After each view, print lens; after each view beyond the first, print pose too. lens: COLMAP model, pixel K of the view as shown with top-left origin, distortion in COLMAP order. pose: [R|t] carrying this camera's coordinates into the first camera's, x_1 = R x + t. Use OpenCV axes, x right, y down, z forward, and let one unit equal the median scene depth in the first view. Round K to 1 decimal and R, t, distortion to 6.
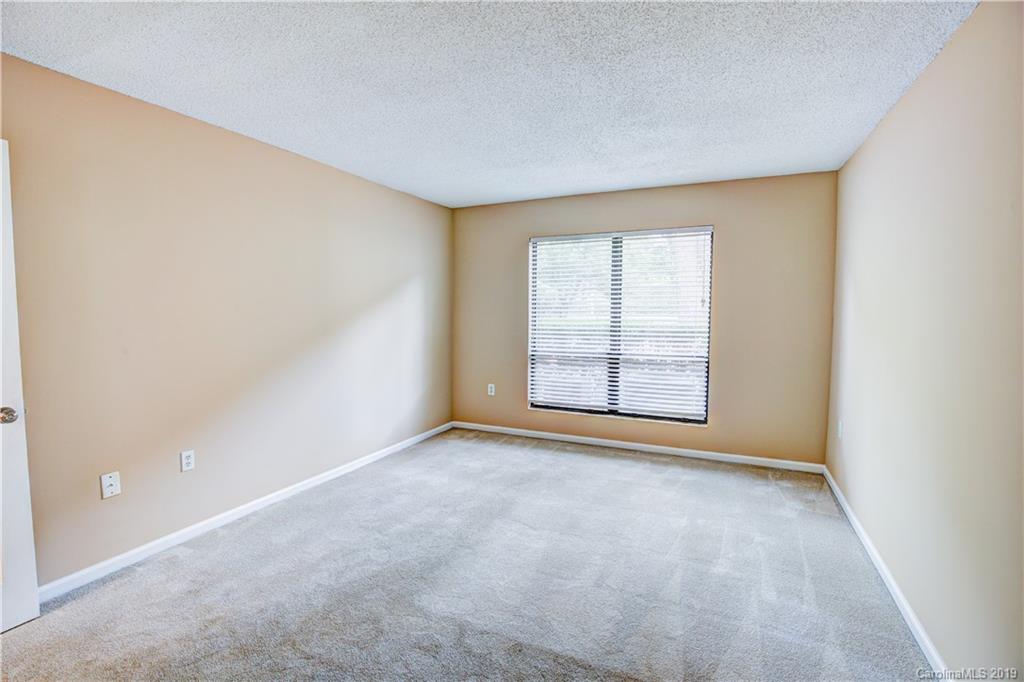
lens RADIAL K [[475.1, 0, 507.4], [0, 475.1, 342.0], [0, 0, 1]] dist [-0.026519, 0.000780]
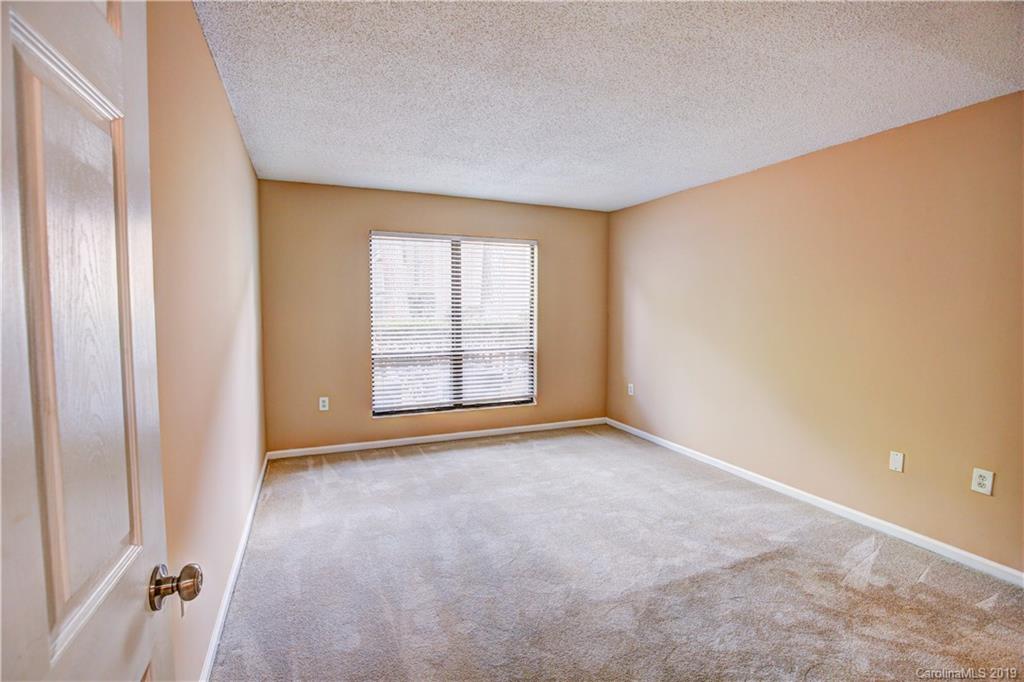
lens RADIAL K [[475.1, 0, 507.4], [0, 475.1, 342.0], [0, 0, 1]] dist [-0.026519, 0.000780]
pose [[0.660764, -0.052869, 0.748729, -0.498743], [0.050717, 0.998381, 0.025739, -0.016391], [-0.748878, 0.020966, 0.662376, 0.220422]]
